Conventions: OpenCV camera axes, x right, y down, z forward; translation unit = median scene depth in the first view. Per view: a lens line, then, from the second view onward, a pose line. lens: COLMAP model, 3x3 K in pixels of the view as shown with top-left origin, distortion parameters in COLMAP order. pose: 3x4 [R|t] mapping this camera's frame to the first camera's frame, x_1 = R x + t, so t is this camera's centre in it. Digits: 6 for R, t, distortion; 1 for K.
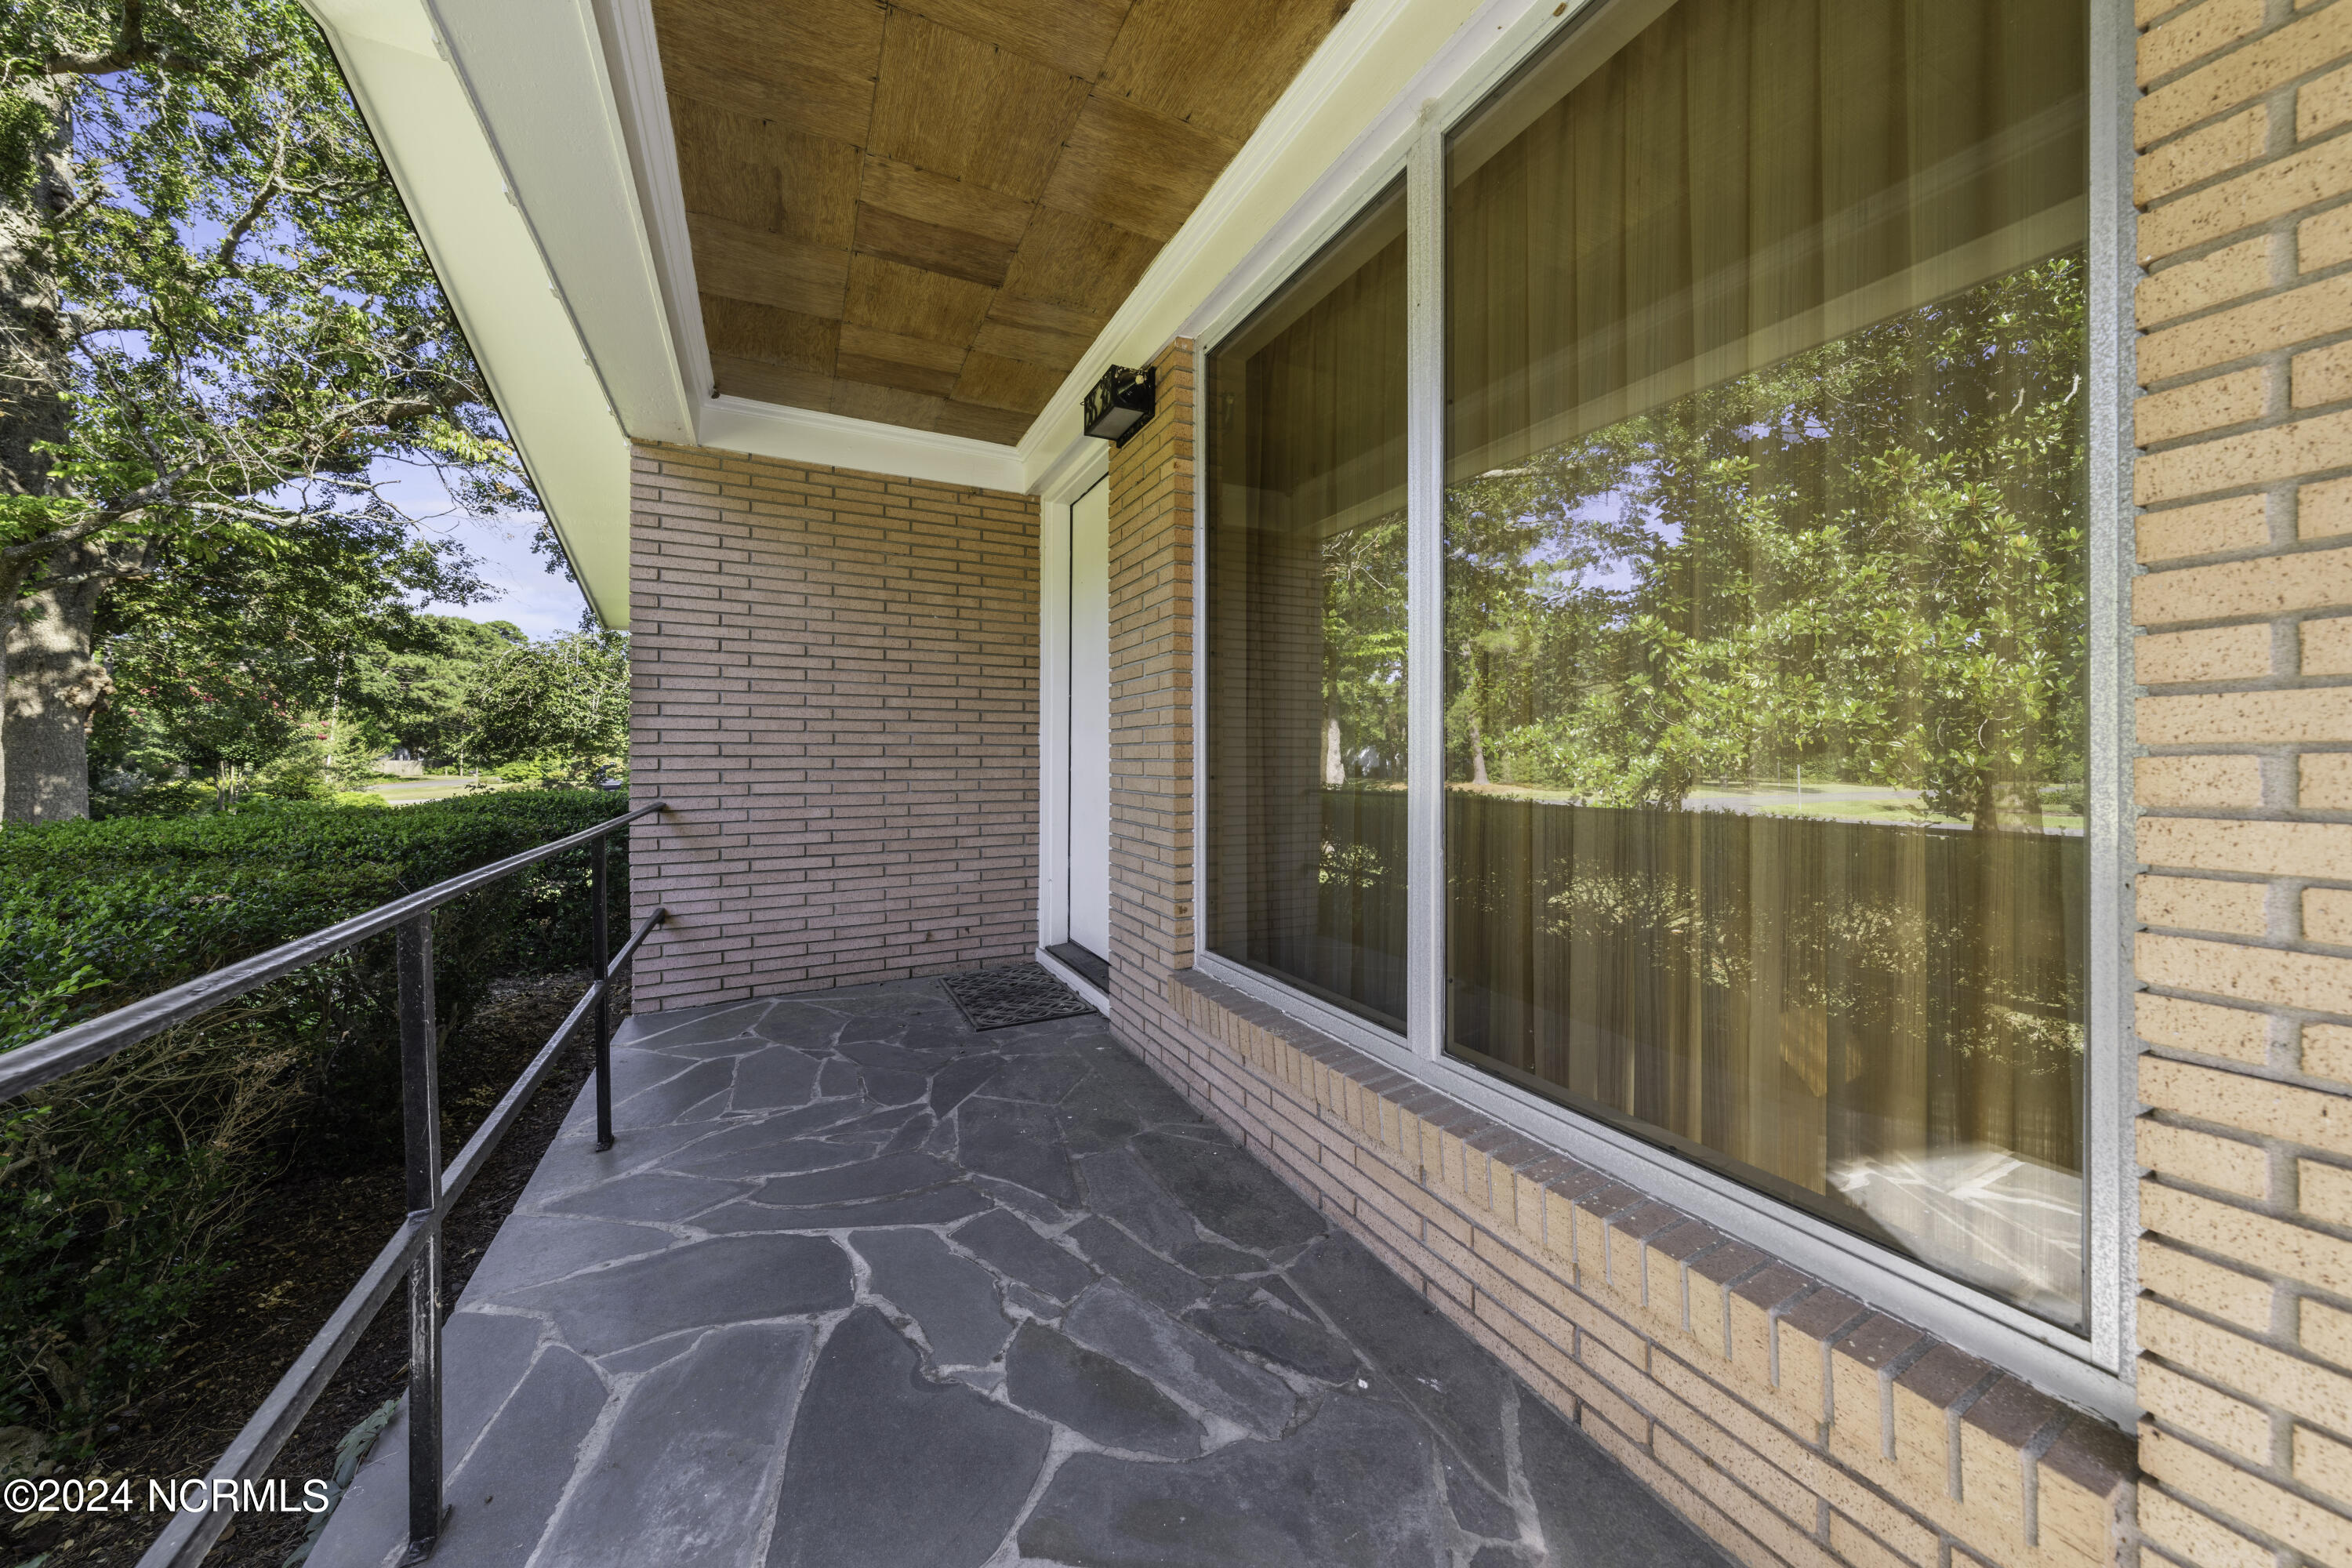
lens RADIAL K [[809.9, 0, 1181.9], [0, 809.9, 763.8], [0, 0, 1]] dist [-0.001138, -0.000439]
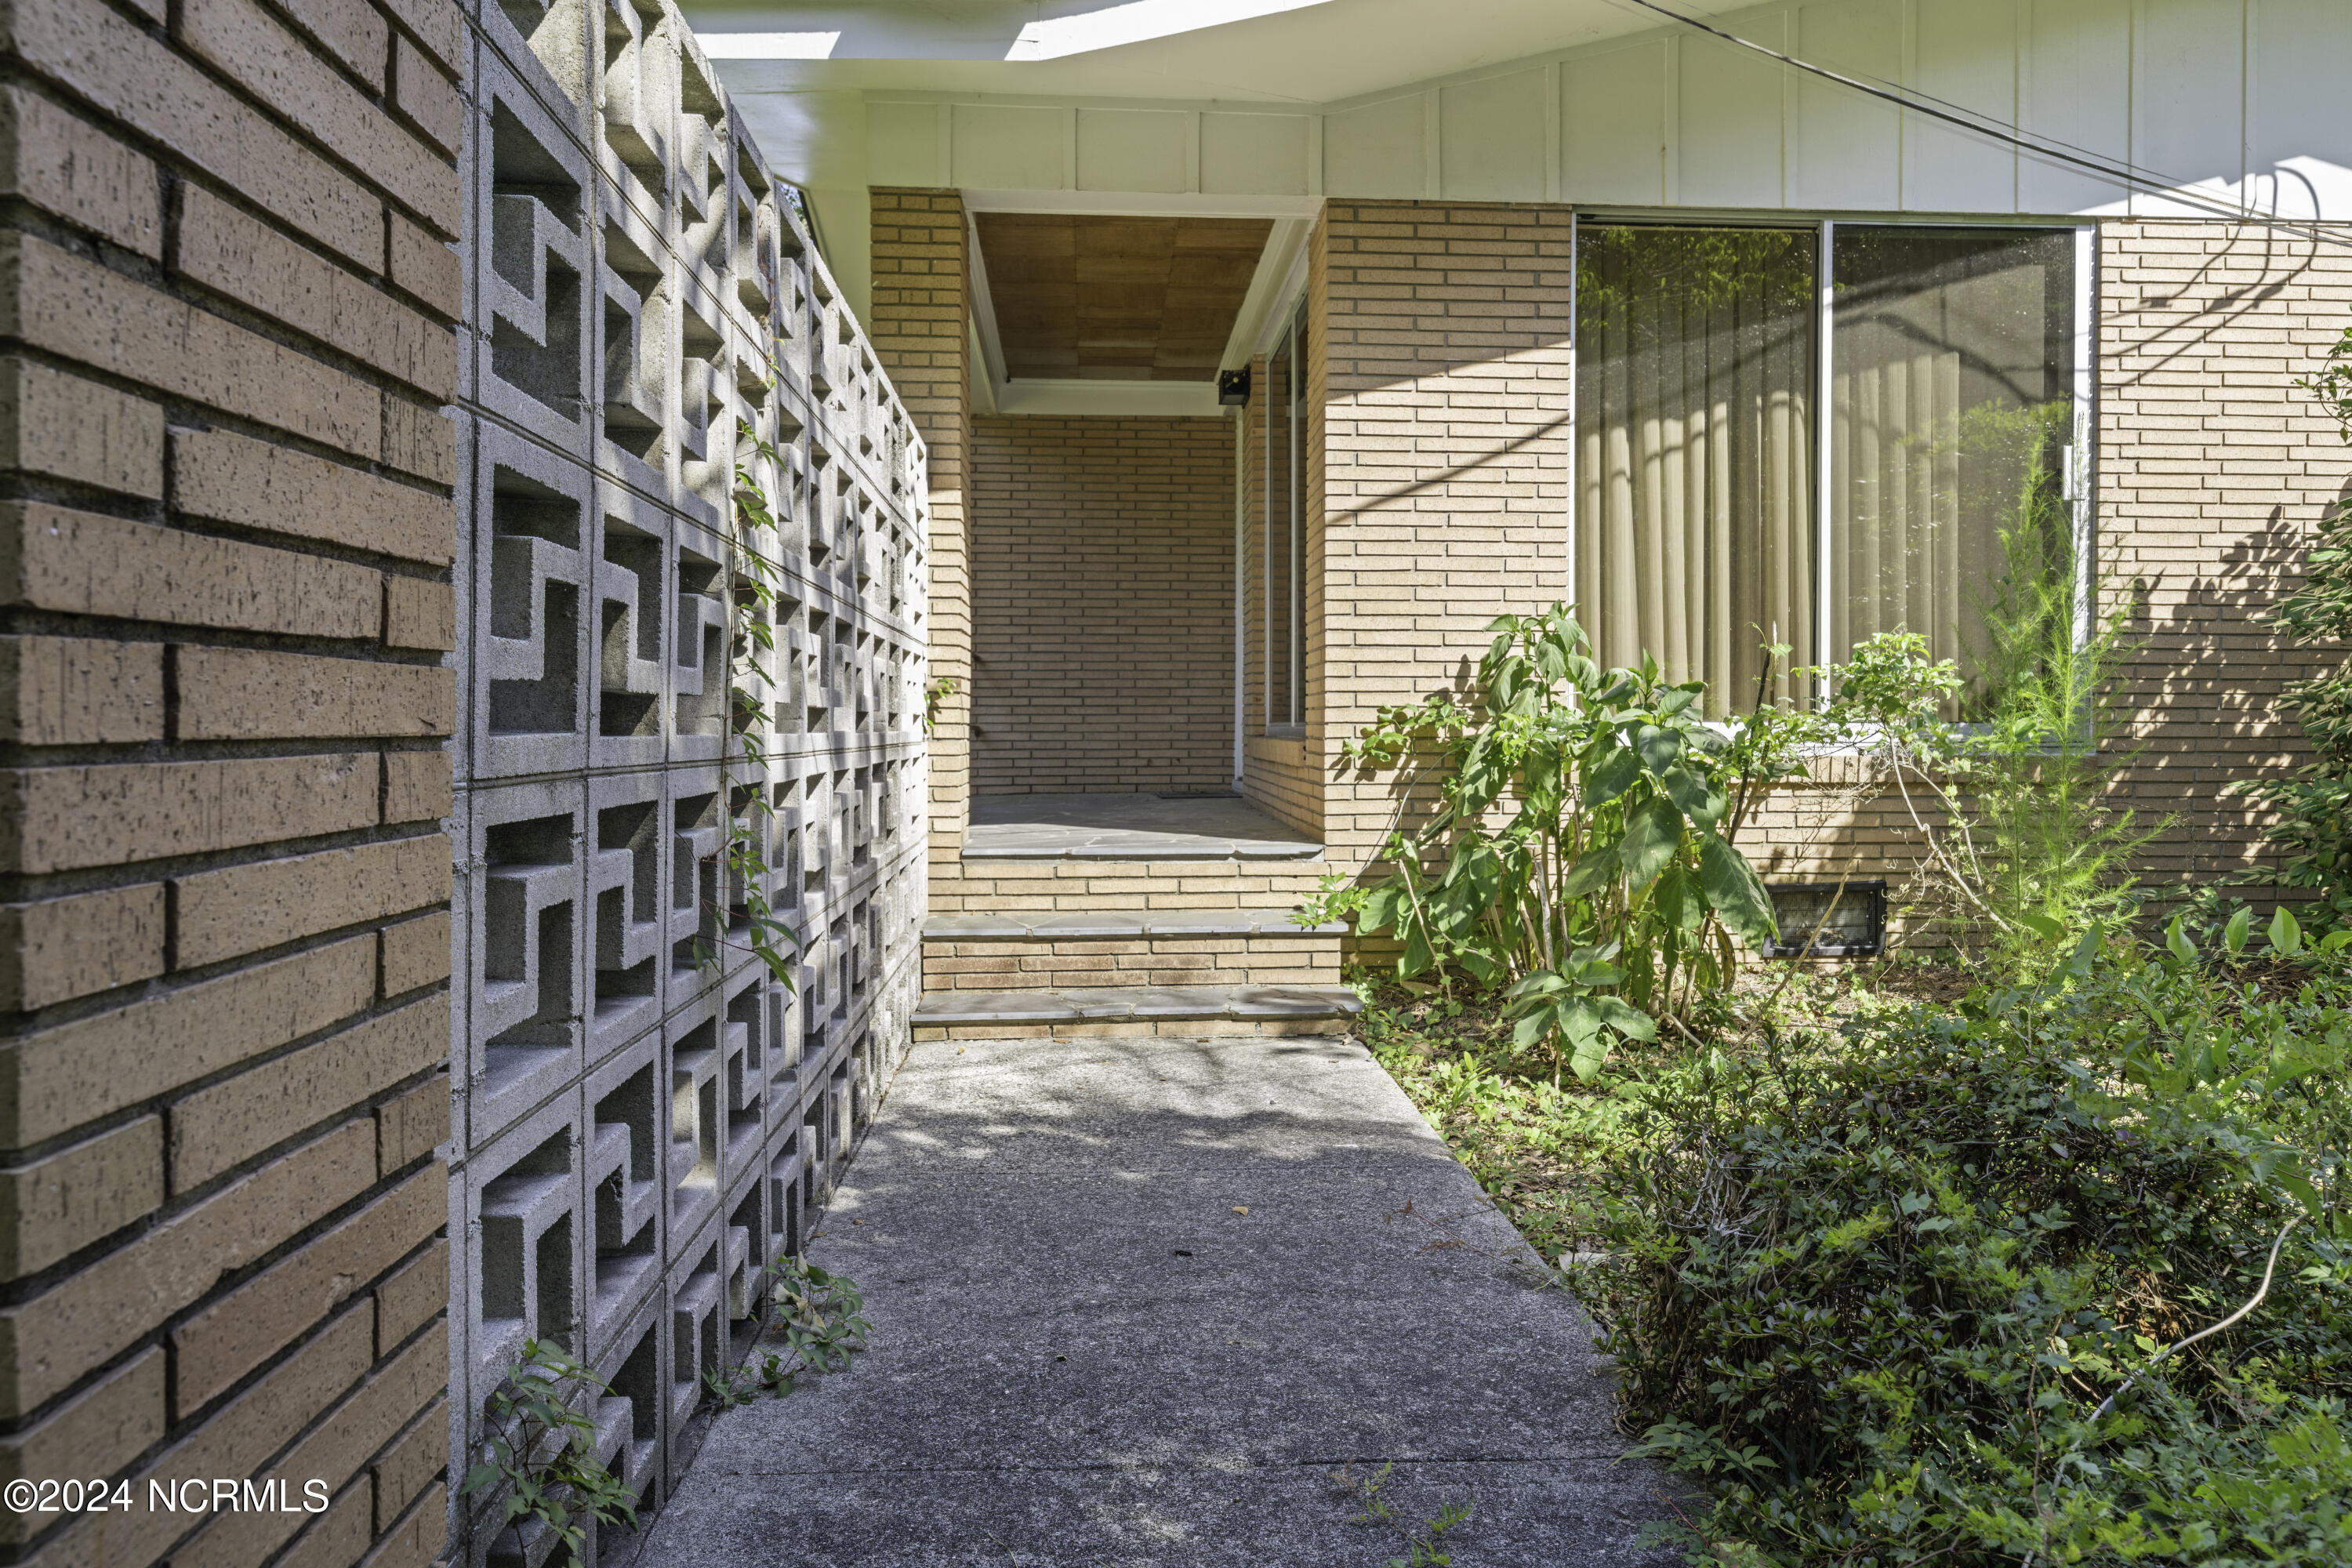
lens RADIAL K [[1617.8, 0, 1181.6], [0, 1617.8, 779.3], [0, 0, 1]] dist [0.017268, 0.002701]
pose [[0.917571, 0.015342, -0.397277, 0.852733], [-0.001895, 0.999413, 0.034219, 0.163465], [0.397568, -0.030645, 0.917061, -1.523675]]
